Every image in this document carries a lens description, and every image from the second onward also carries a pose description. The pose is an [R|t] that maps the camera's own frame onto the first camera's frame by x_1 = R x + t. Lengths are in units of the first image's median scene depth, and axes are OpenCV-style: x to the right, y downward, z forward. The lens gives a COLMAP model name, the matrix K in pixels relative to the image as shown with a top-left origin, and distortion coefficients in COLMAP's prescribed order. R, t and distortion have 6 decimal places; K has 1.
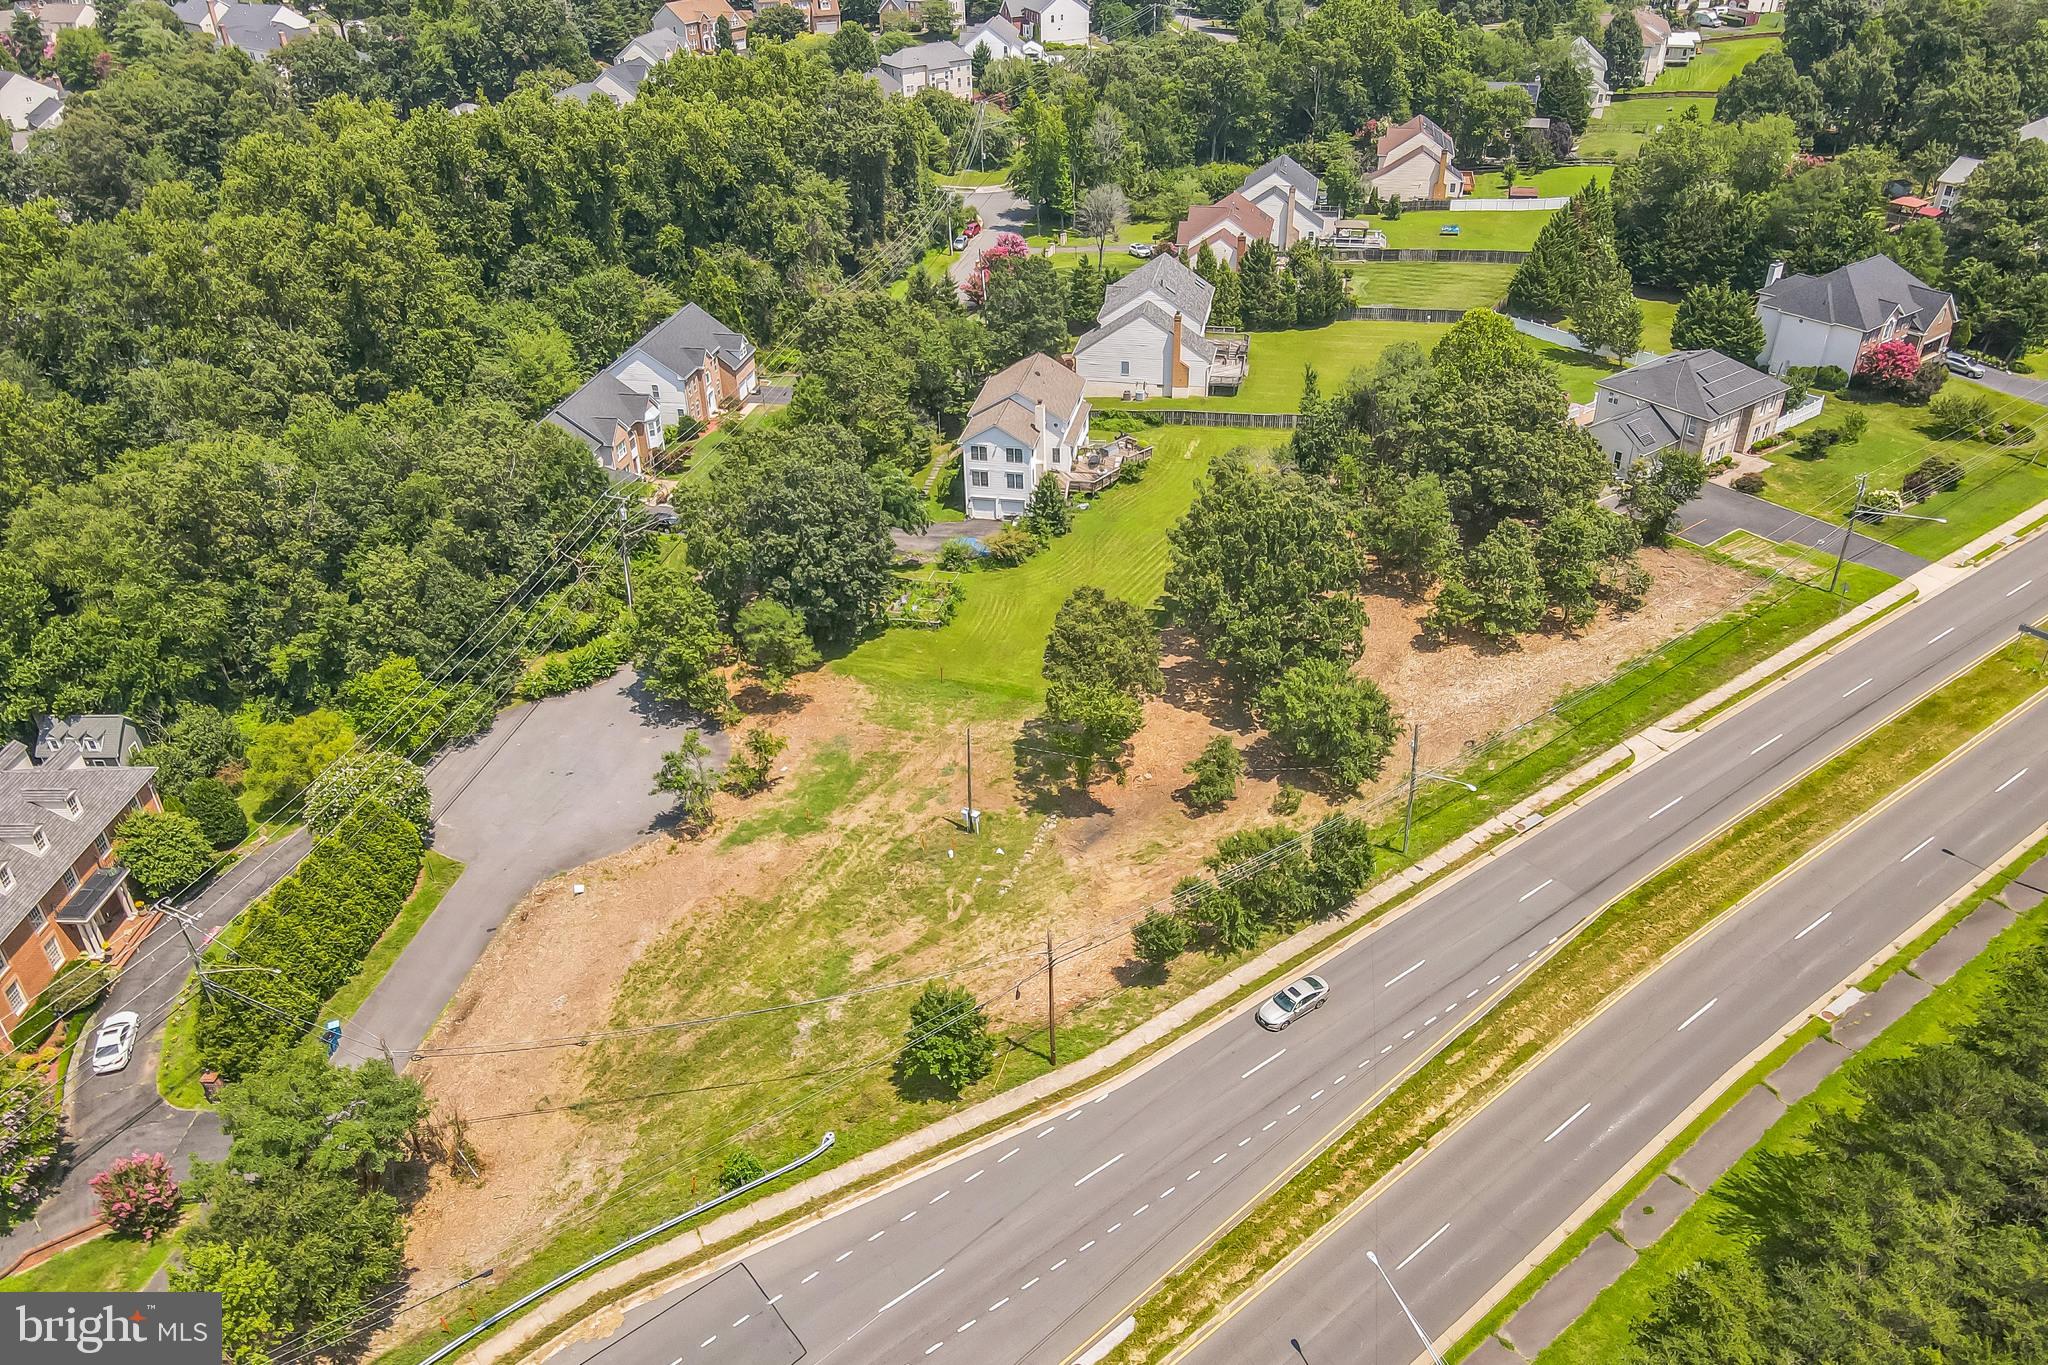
lens RADIAL K [[1513.2, 0, 1031.0], [0, 1513.2, 677.6], [0, 0, 1]] dist [-0.005433, 0.029535]
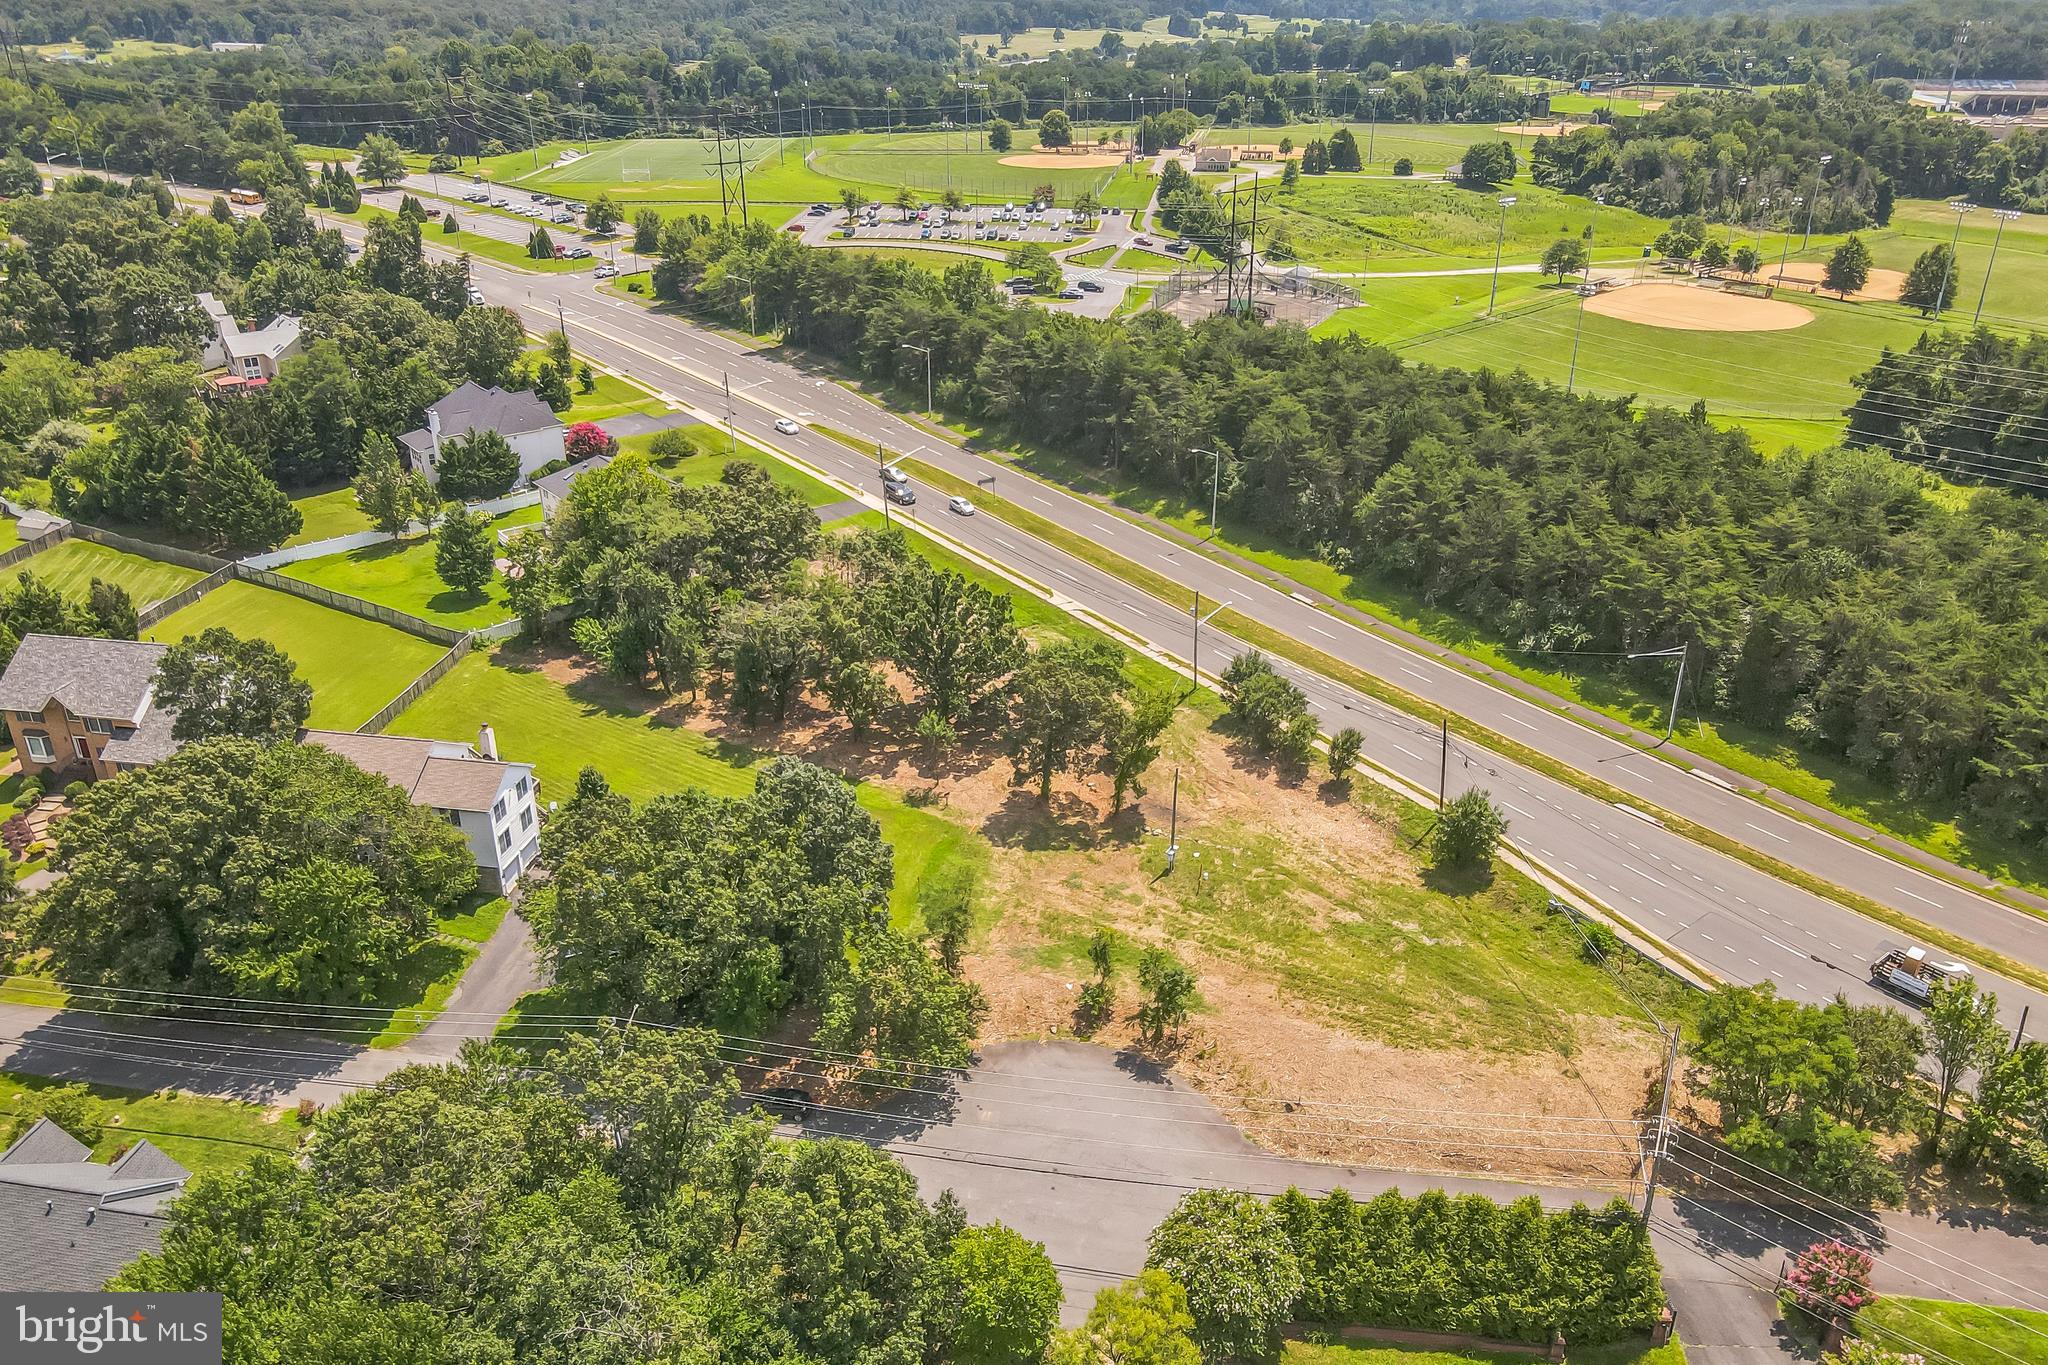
lens RADIAL K [[1546.6, 0, 1033.2], [0, 1546.6, 683.6], [0, 0, 1]] dist [-0.004245, 0.041199]
pose [[-0.020822, -0.411110, 0.911348, -1.005412], [0.532002, 0.767223, 0.358250, -0.458611], [-0.846487, 0.492299, 0.202736, 0.774032]]
